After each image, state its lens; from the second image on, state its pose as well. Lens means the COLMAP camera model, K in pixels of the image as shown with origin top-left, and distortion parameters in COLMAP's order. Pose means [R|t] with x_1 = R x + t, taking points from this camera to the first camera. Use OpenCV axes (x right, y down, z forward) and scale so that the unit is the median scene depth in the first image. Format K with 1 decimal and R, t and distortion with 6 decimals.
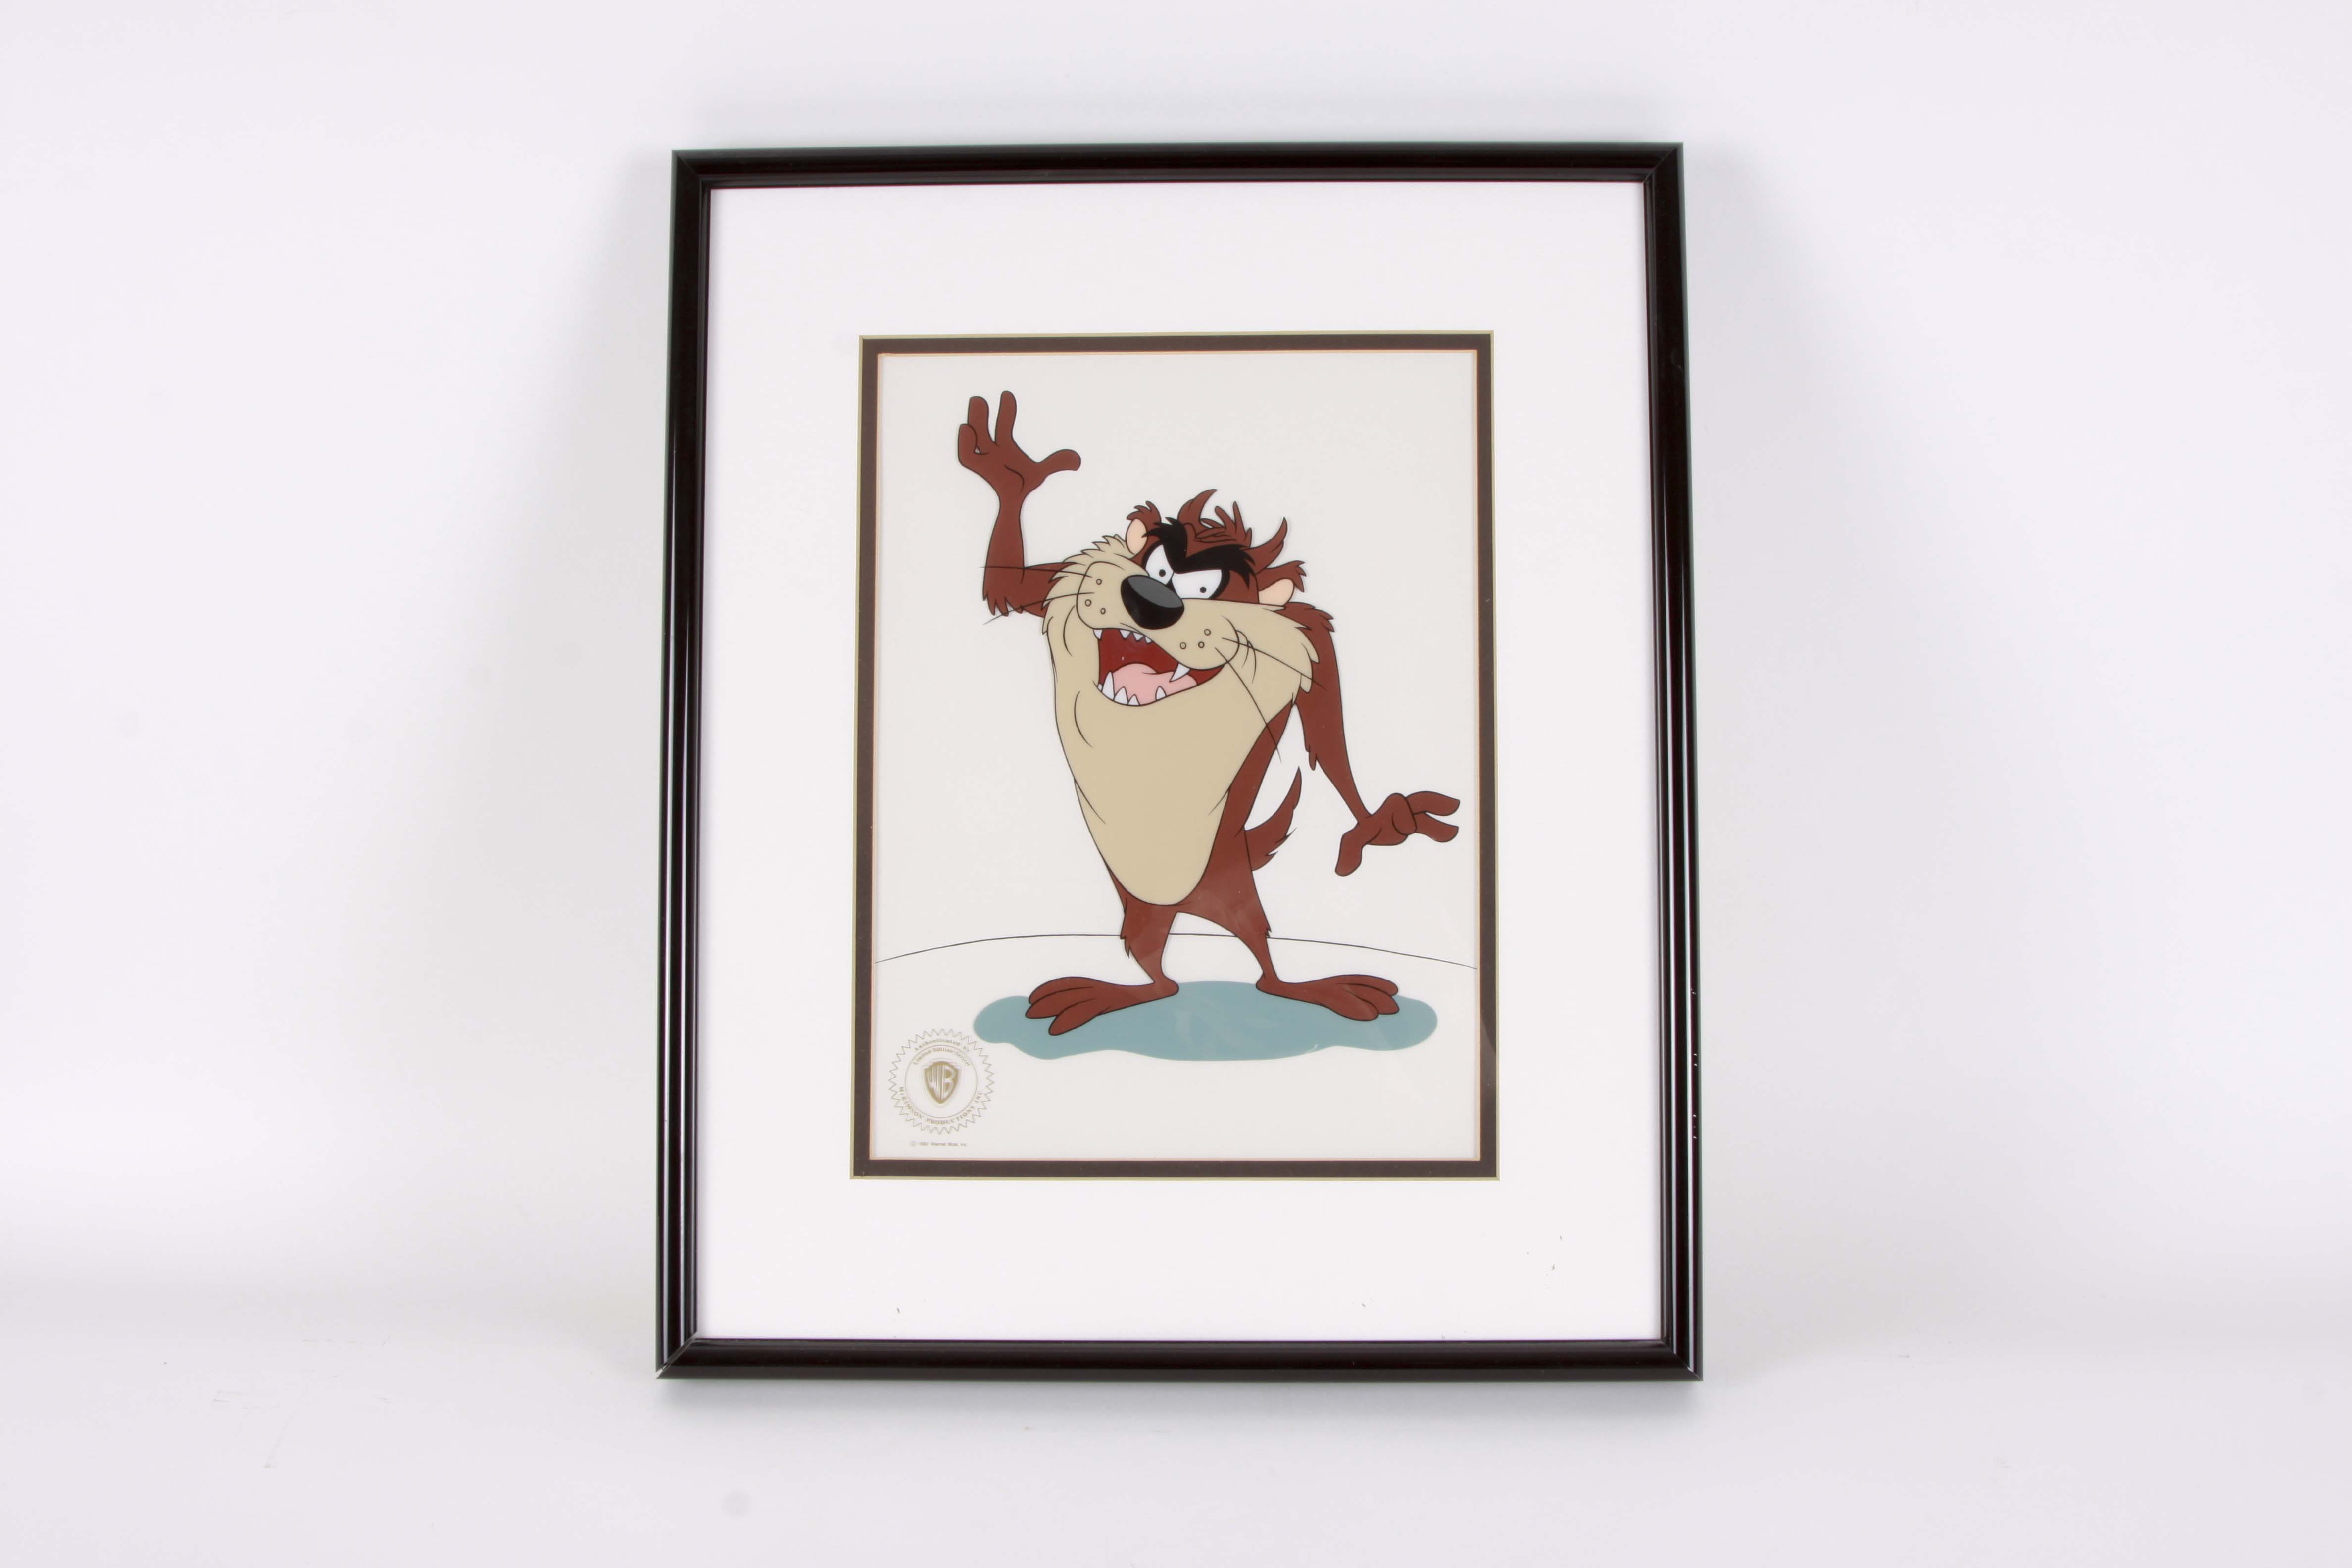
lens RADIAL K [[2377.9, 0, 1170.2], [0, 2377.9, 788.3], [0, 0, 1]] dist [-0.126150, 0.000000]
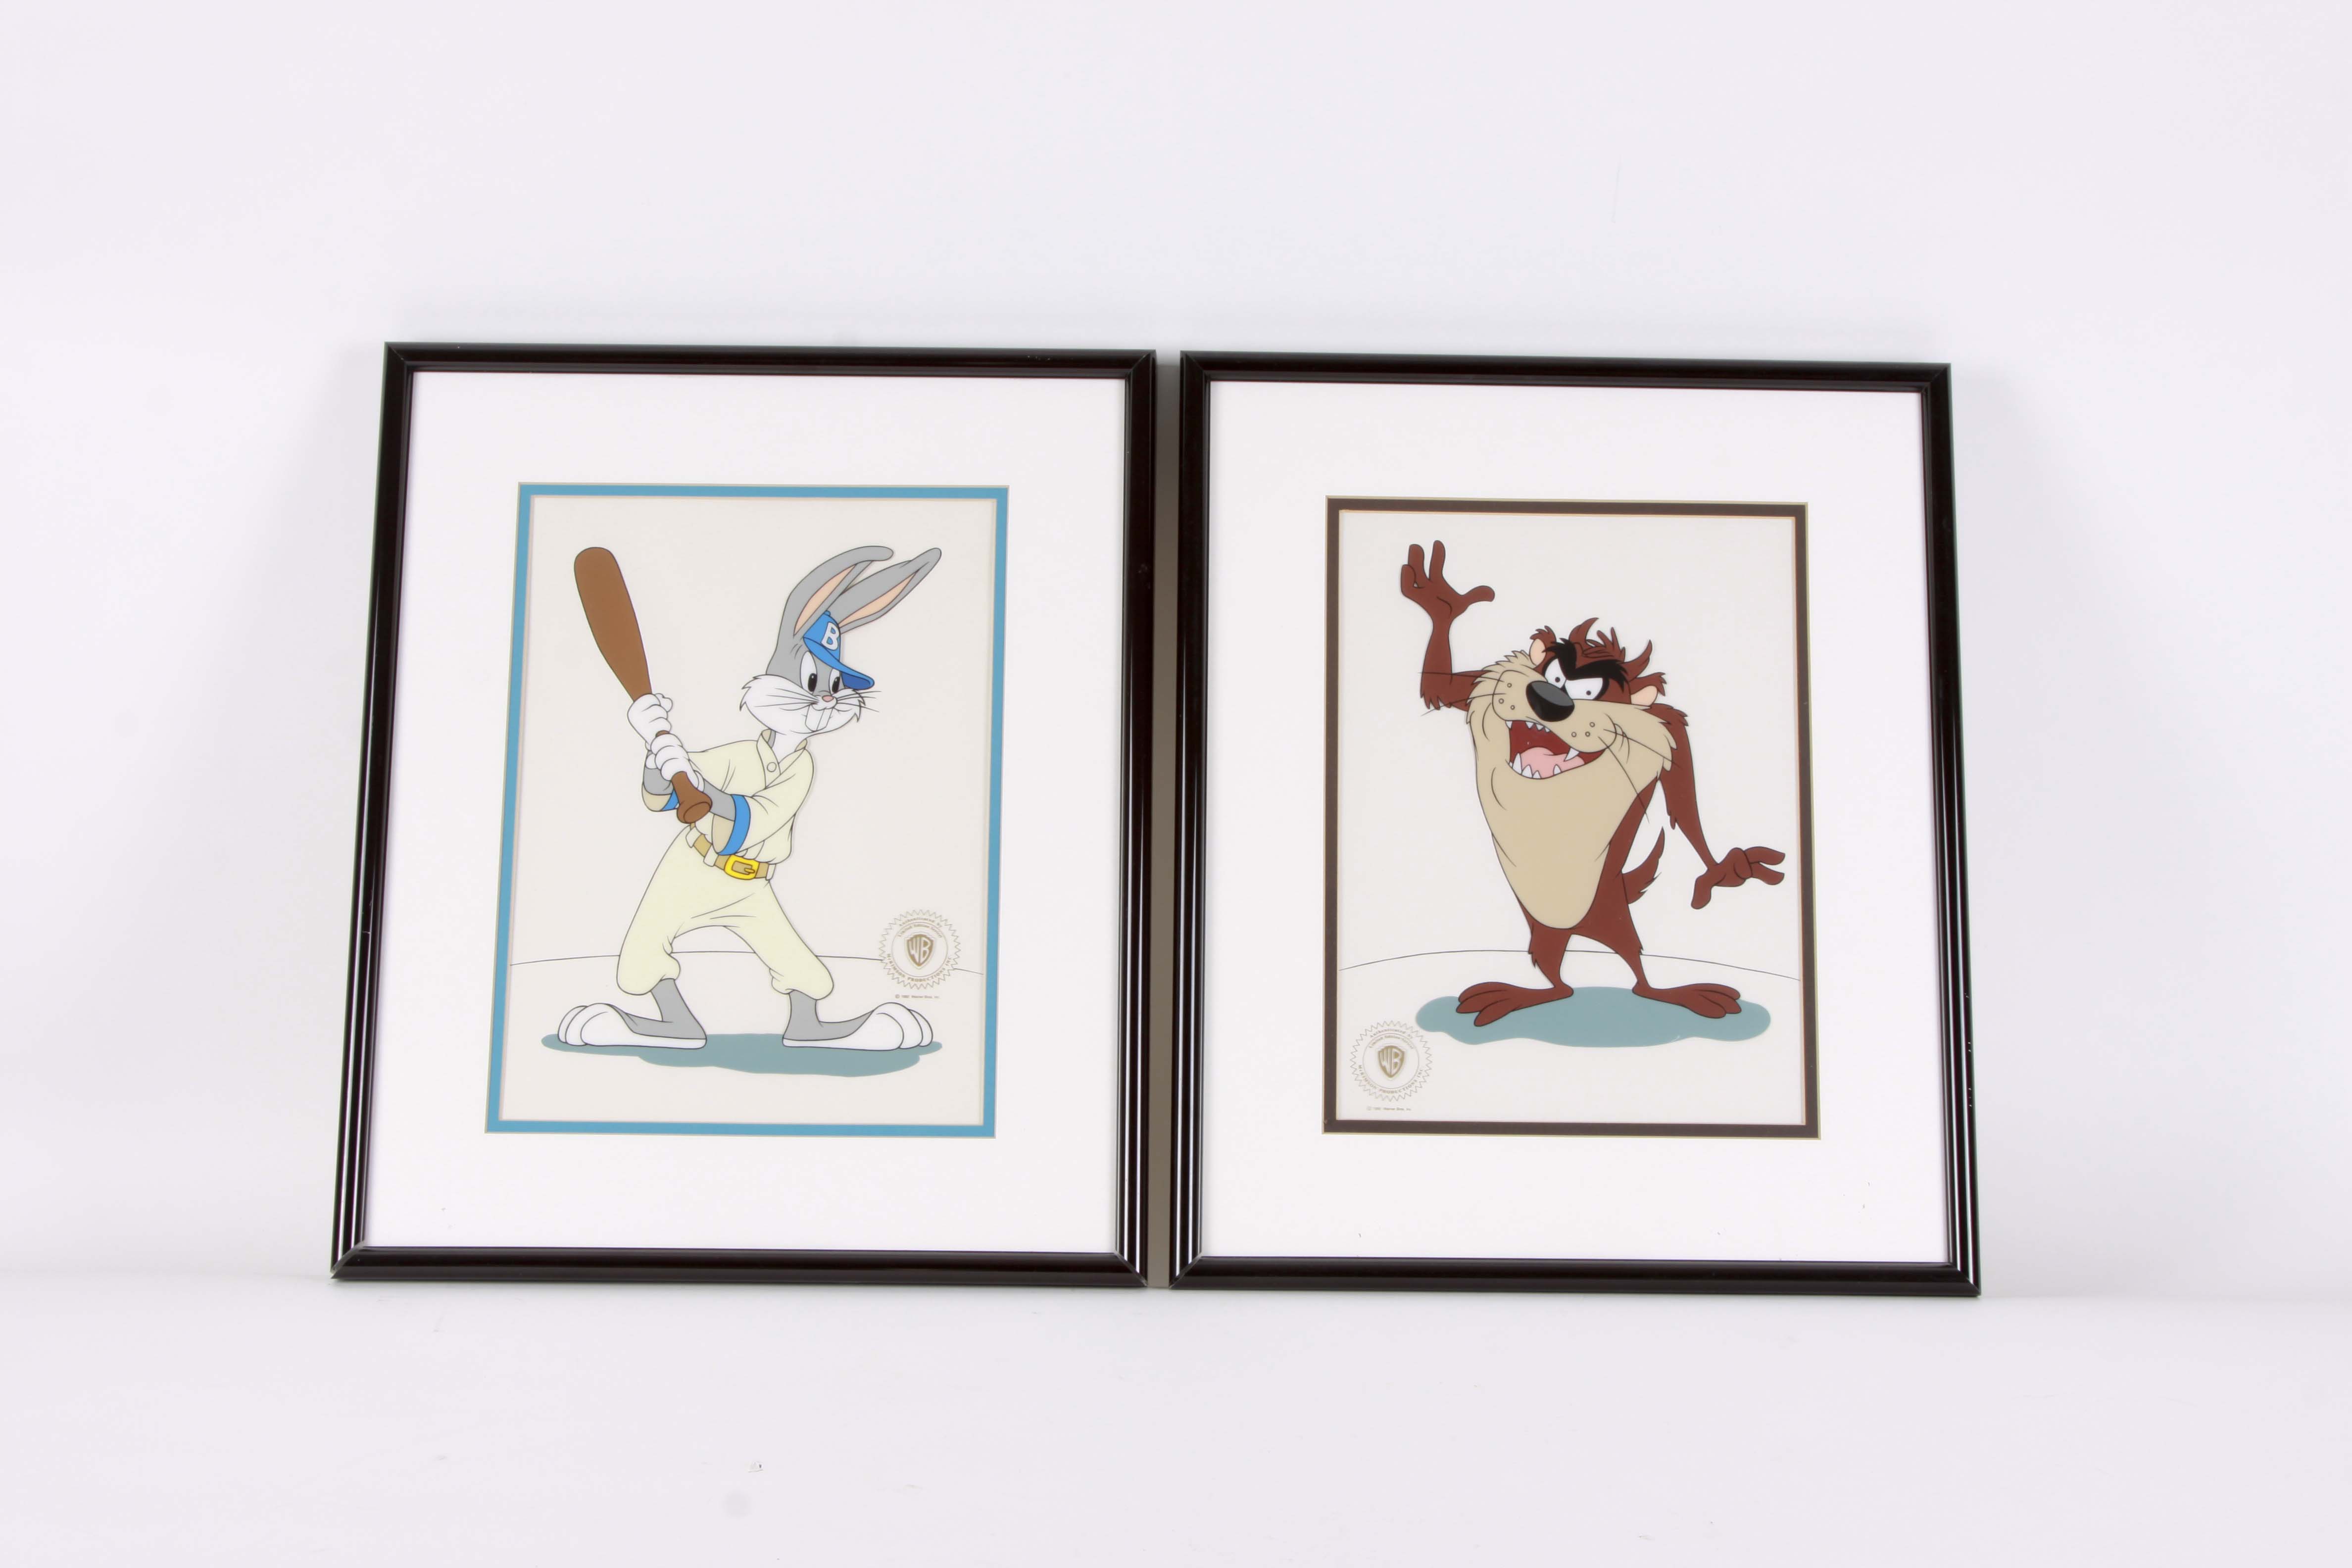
lens RADIAL K [[3645.5, 0, 1194.8], [0, 3645.5, 764.8], [0, 0, 1]] dist [-0.035944, 0.000000]
pose [[0.999189, 0.019429, 0.035281, -0.276557], [-0.014266, 0.989893, -0.141095, 0.245355], [-0.037666, 0.140477, 0.989367, -0.988901]]
